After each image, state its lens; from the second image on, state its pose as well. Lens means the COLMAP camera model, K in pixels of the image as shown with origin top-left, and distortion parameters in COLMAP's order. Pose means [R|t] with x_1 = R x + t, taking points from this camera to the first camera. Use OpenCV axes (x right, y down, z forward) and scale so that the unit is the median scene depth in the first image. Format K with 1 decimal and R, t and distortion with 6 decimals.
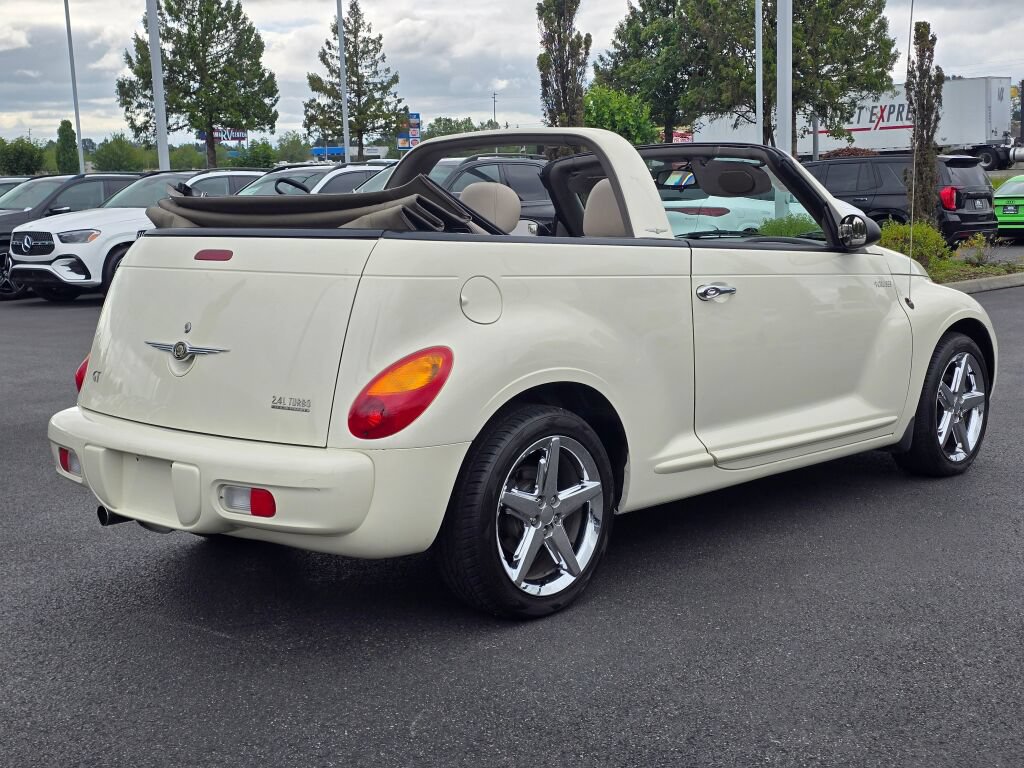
lens RADIAL K [[1287.8, 0, 556.6], [0, 1287.8, 389.6], [0, 0, 1]] dist [0.055629, 0.000000]
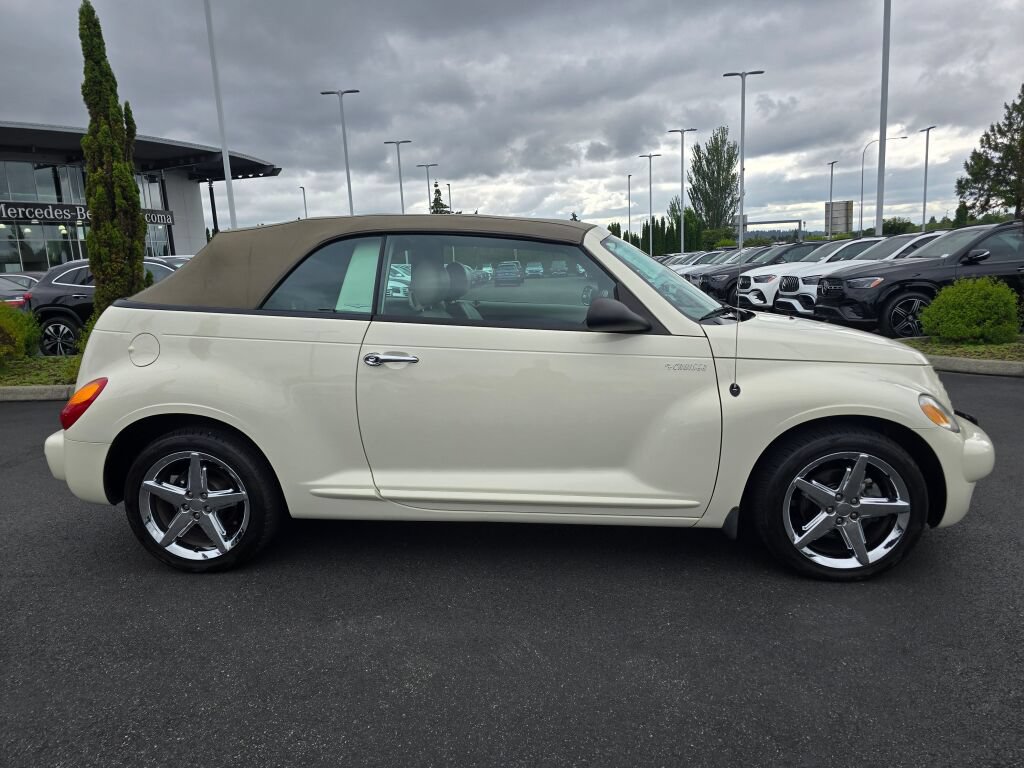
lens RADIAL K [[705.8, 0, 539.0], [0, 705.8, 368.7], [0, 0, 1]] dist [0.042457, 0.000098]
pose [[0.661422, 0.120872, -0.740211, 0.150924], [-0.108994, 0.991942, 0.064585, -0.026839], [0.742052, 0.037961, 0.669266, 0.142868]]
